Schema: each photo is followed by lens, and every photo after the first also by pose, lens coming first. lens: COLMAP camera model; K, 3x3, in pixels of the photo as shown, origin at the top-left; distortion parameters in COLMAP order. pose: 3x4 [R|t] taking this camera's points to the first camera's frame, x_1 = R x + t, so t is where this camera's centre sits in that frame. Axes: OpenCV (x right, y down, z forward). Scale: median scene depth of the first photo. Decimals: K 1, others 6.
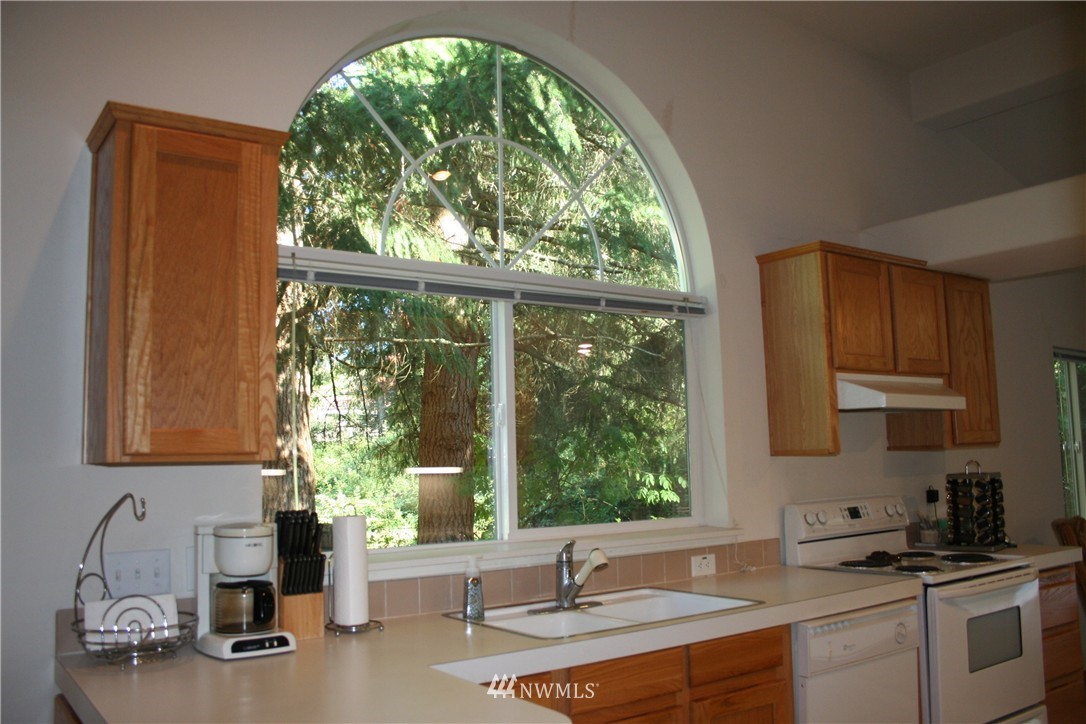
lens RADIAL K [[929.3, 0, 543.0], [0, 929.3, 362.0], [0, 0, 1]] dist [-0.007295, -0.002344]
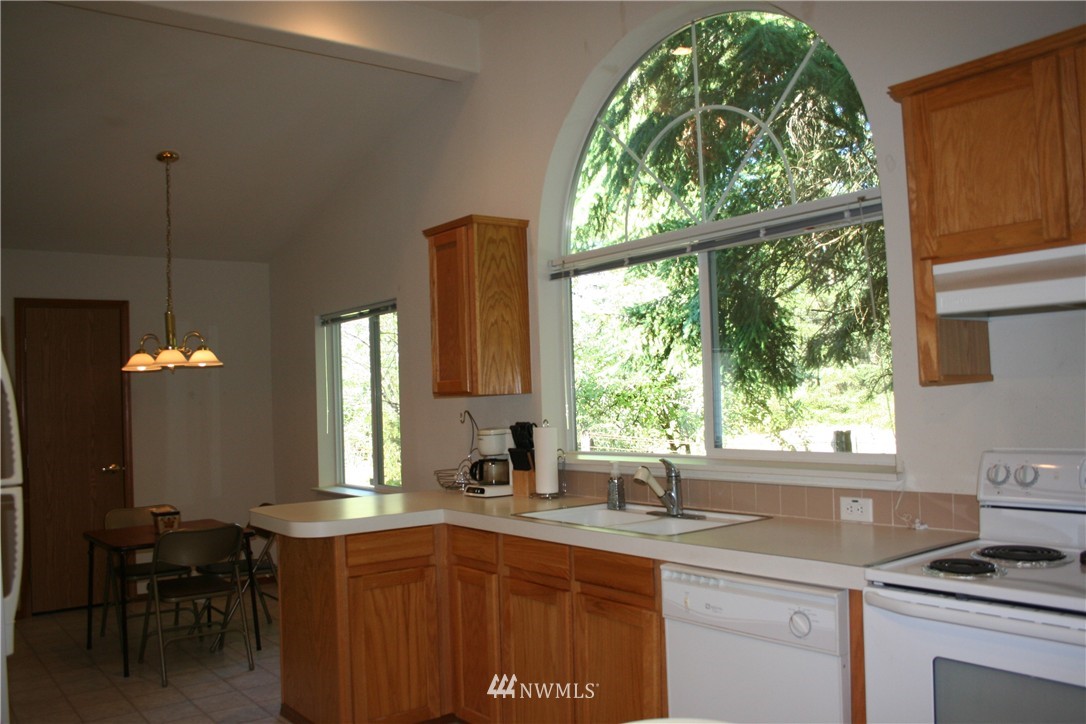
lens RADIAL K [[875.0, 0, 543.0], [0, 875.0, 362.0], [0, 0, 1]] dist [-0.004029, -0.001442]
pose [[0.005219, -0.002403, -0.999983, 1.052444], [0.161982, 0.986793, -0.001526, 0.036993], [0.986780, -0.161971, 0.005540, 0.766912]]
